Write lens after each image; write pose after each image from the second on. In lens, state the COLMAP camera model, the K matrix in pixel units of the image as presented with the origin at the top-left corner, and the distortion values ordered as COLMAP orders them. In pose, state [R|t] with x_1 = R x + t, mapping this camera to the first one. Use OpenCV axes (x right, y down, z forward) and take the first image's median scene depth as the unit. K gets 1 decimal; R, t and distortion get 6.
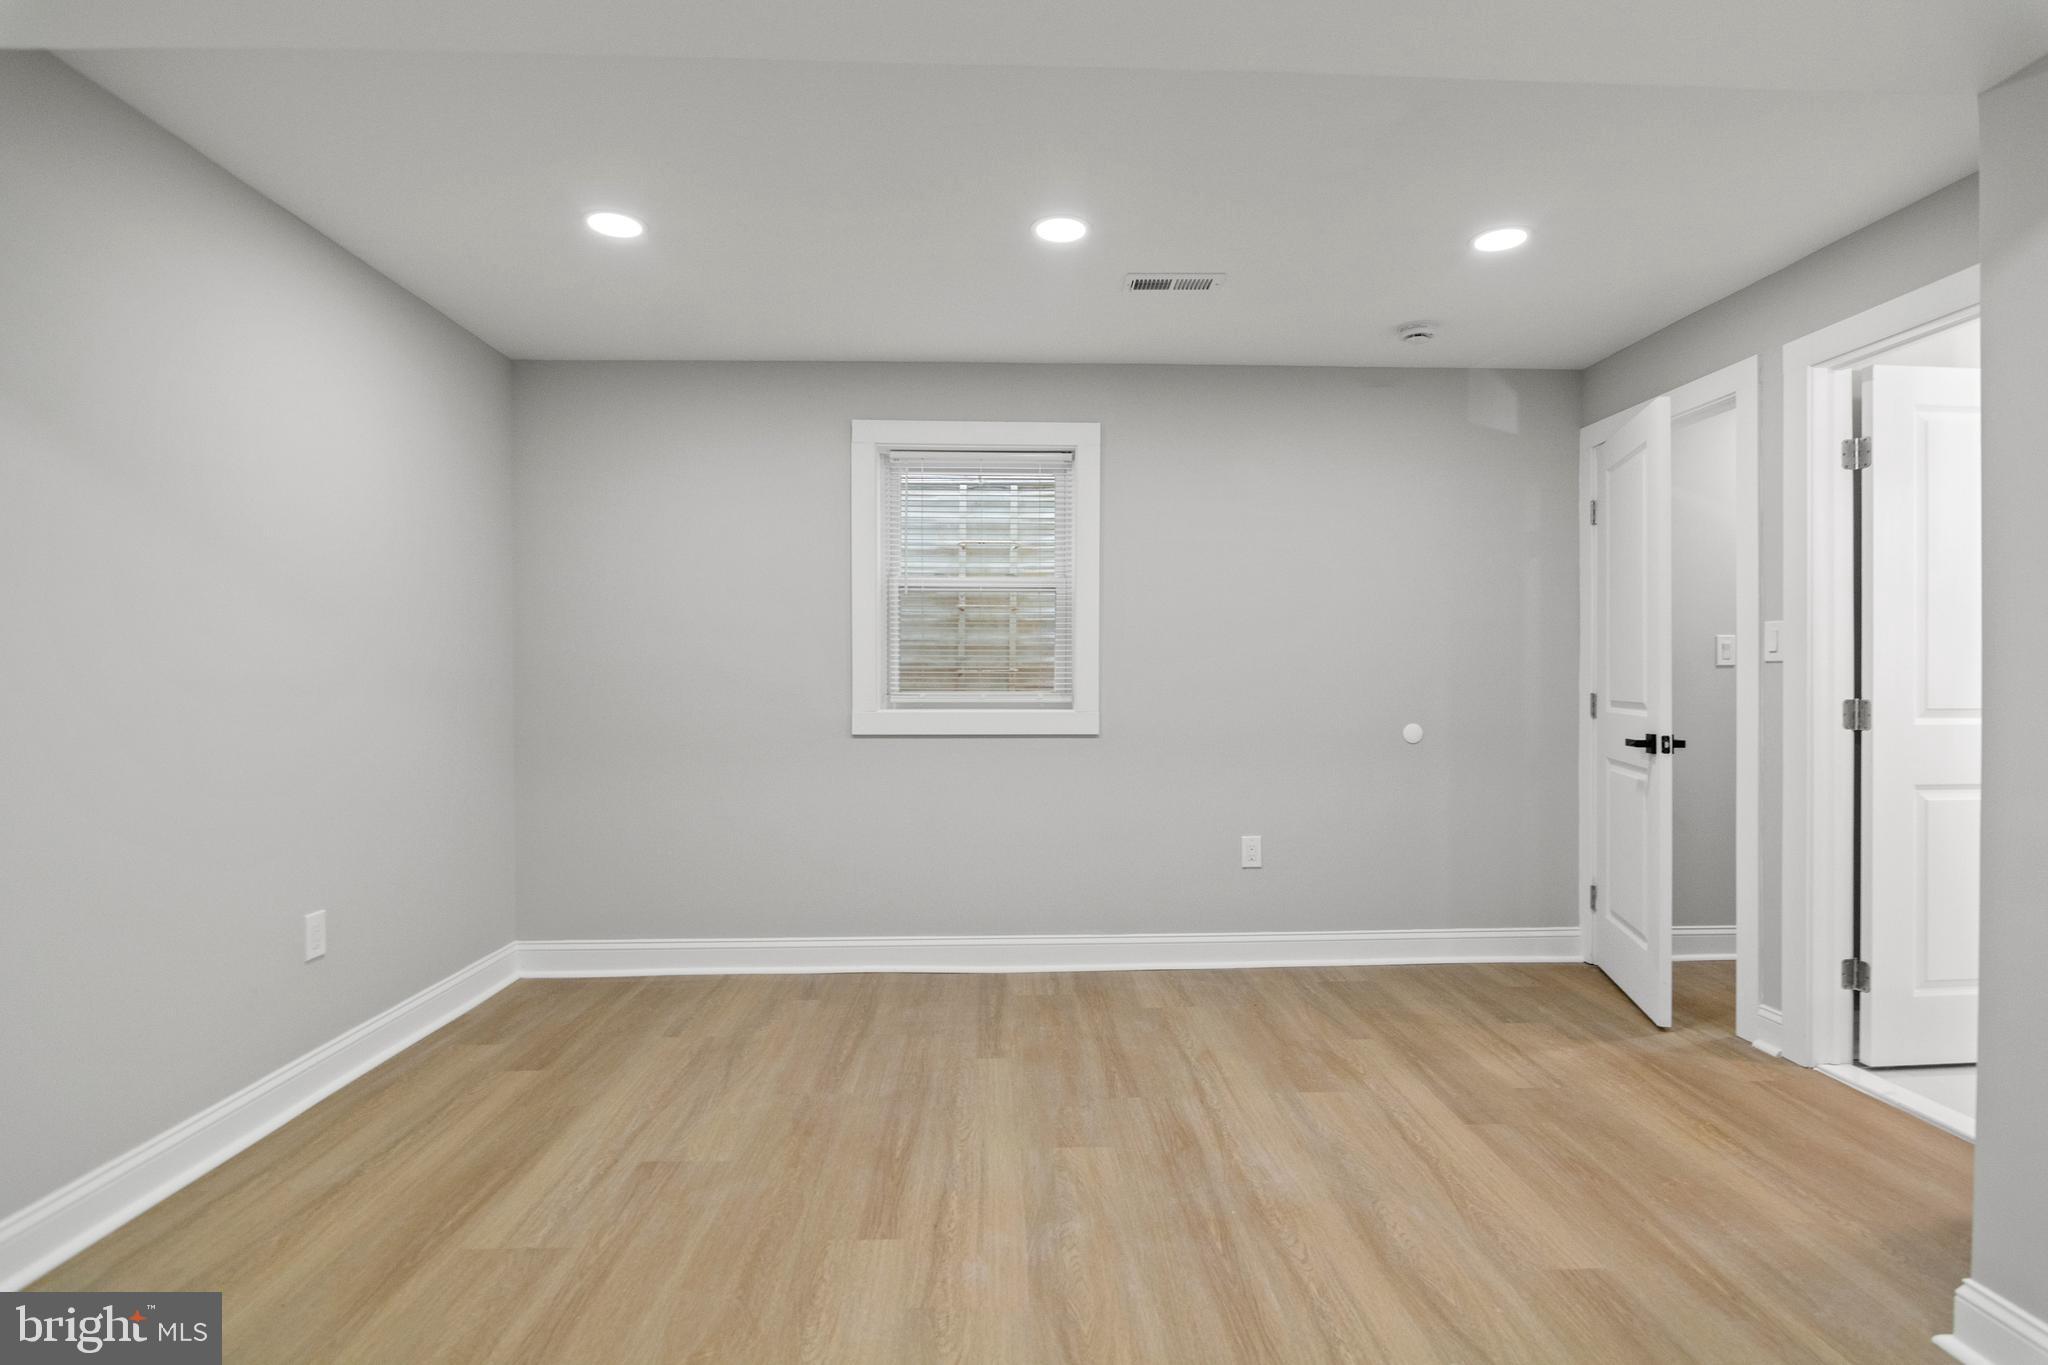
lens RADIAL K [[1037.5, 0, 1024.0], [0, 1037.5, 682.5], [0, 0, 1]] dist [0.000476, -0.000143]
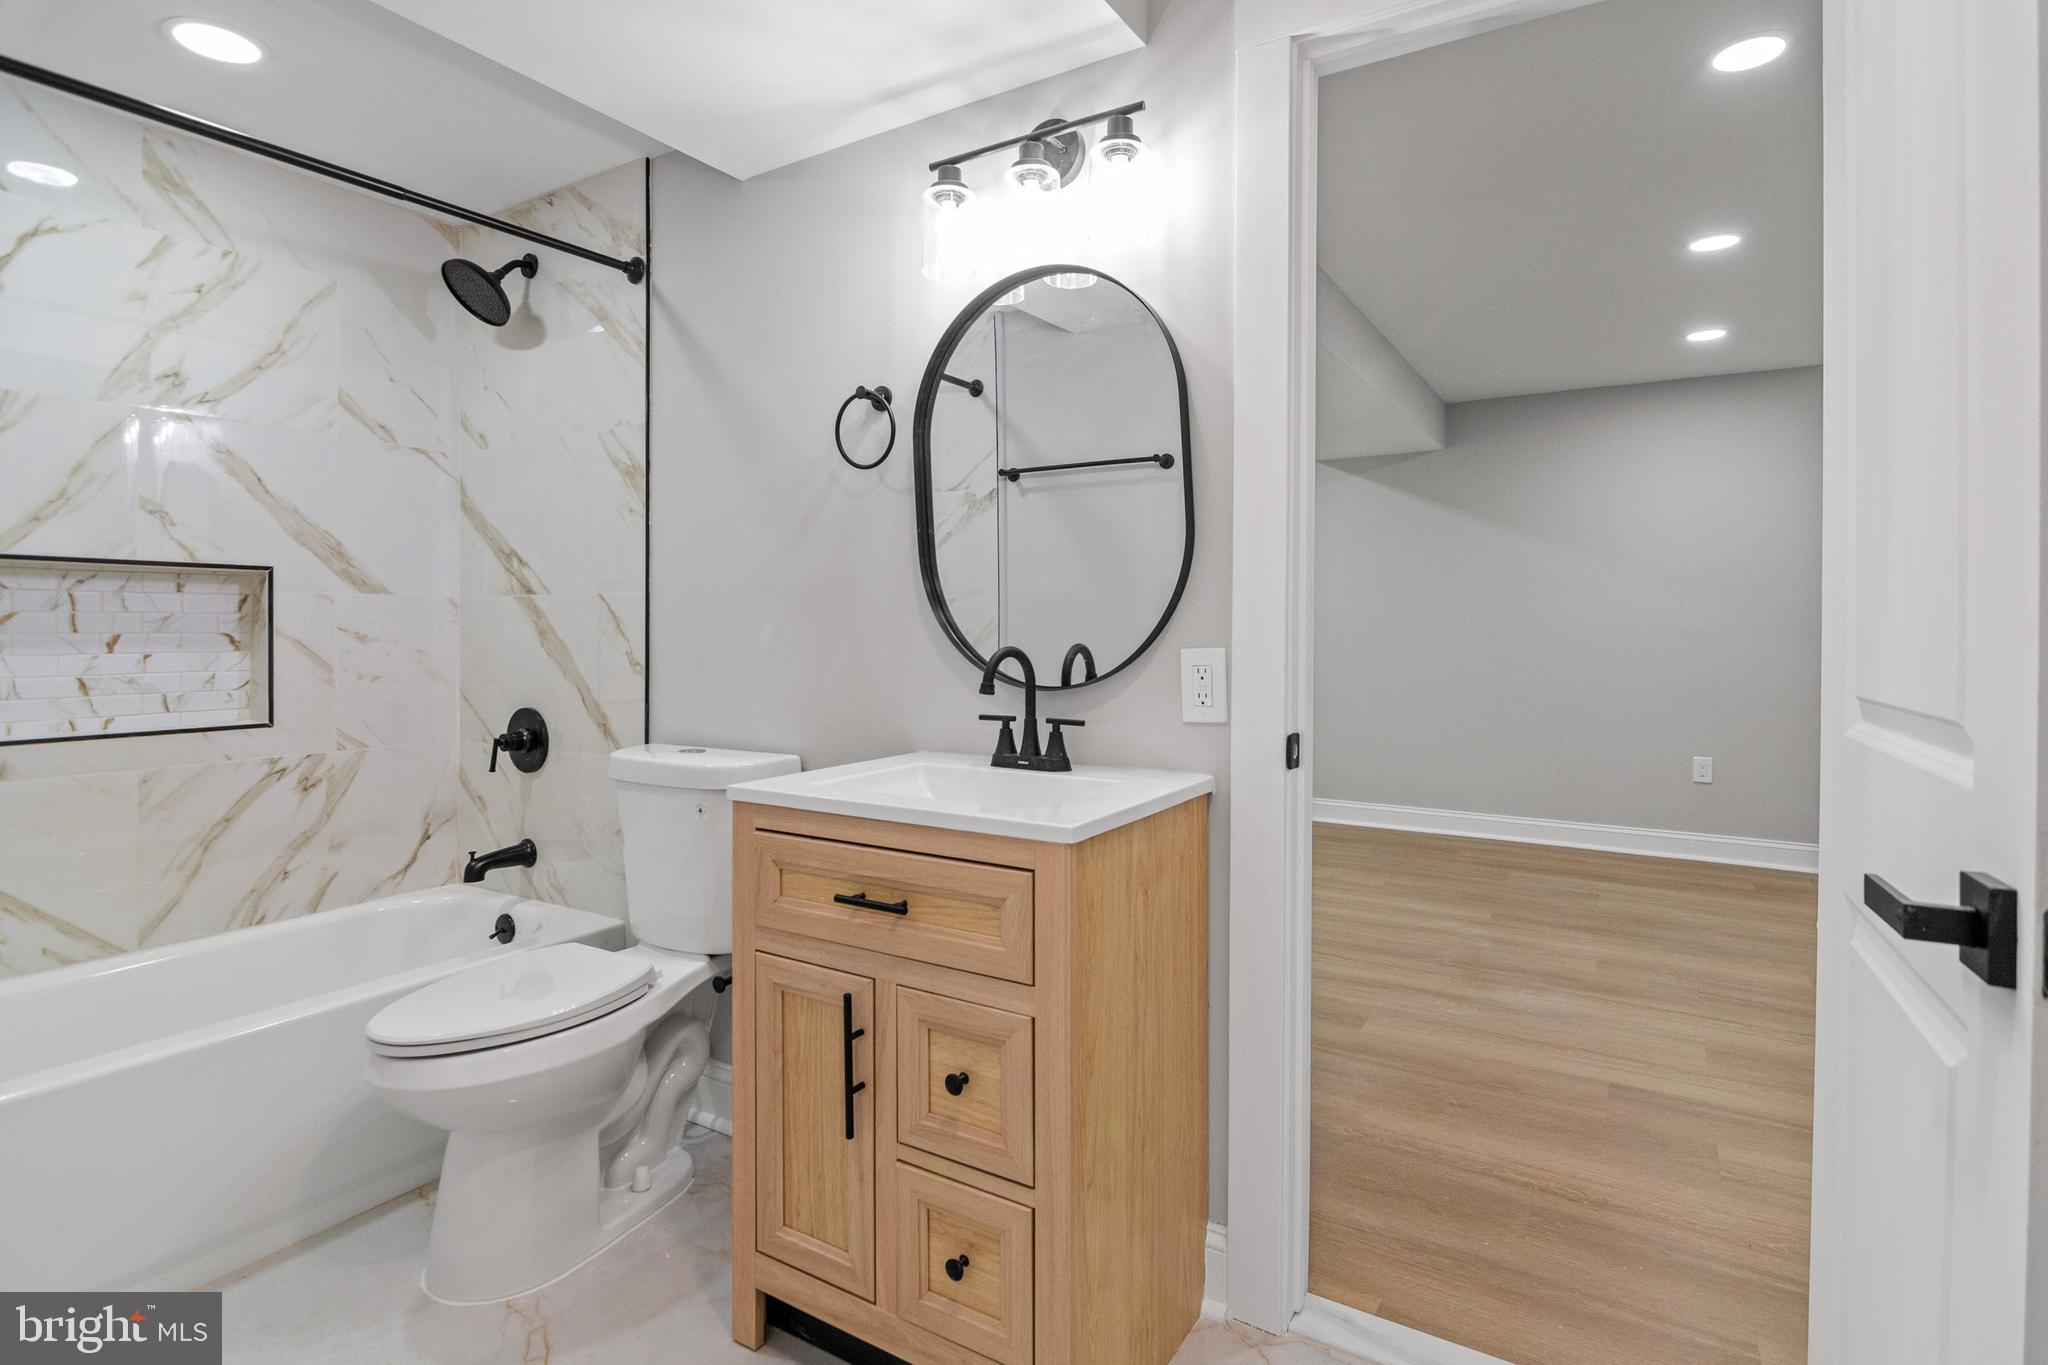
lens RADIAL K [[1028.5, 0, 1032.0], [0, 1028.5, 647.6], [0, 0, 1]] dist [-0.001263, -0.000794]
pose [[-0.575869, 0.013942, -0.817423, 1.610576], [-0.003491, 0.999804, 0.019512, -0.003252], [0.817535, 0.014089, -0.575707, 1.164290]]
